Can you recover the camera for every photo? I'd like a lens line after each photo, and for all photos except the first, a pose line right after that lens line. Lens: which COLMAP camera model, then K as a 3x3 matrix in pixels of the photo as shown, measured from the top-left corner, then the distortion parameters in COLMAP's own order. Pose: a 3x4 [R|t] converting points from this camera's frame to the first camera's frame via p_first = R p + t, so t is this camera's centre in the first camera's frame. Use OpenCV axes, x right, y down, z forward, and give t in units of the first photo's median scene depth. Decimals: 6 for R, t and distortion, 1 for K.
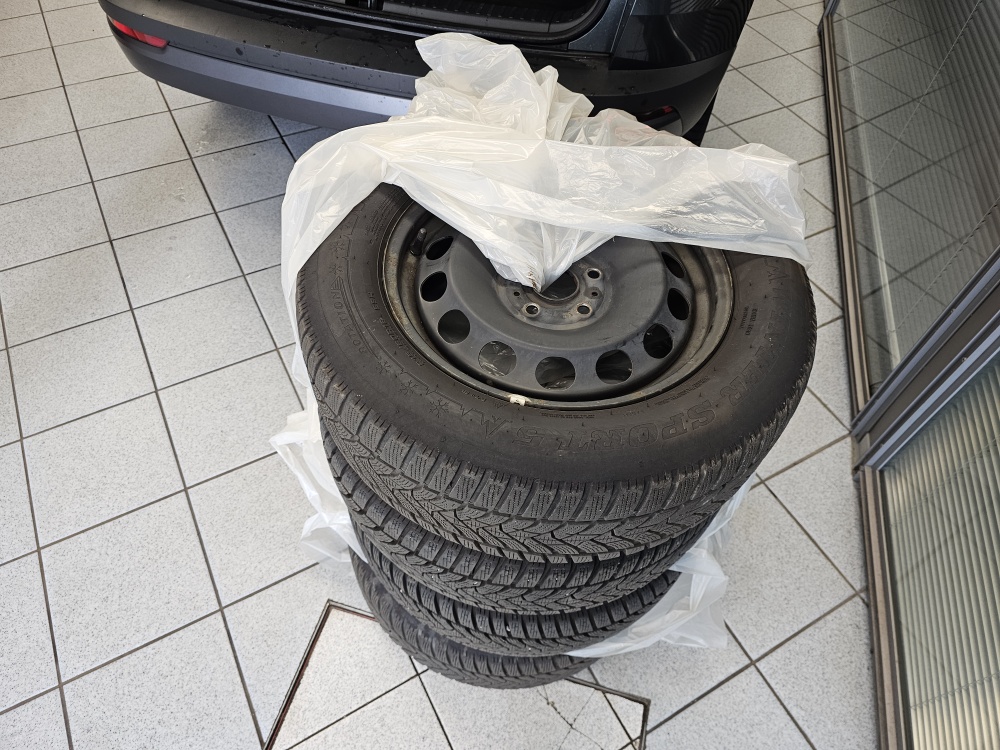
lens RADIAL K [[673.5, 0, 507.7], [0, 673.5, 373.9], [0, 0, 1]] dist [0.032279, -0.043070]
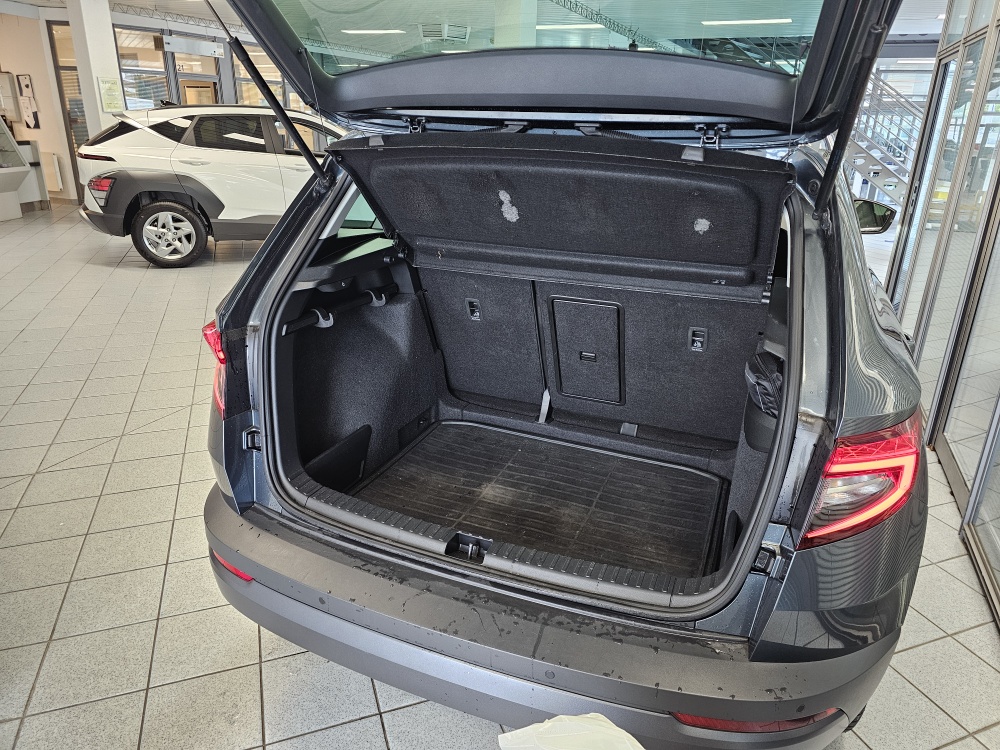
lens RADIAL K [[673.5, 0, 507.7], [0, 673.5, 373.9], [0, 0, 1]] dist [0.032279, -0.043070]
pose [[0.988516, 0.021286, -0.149607, -0.020483], [-0.099494, 0.836839, -0.538333, -0.264622], [0.113738, 0.547036, 0.829346, 0.108781]]
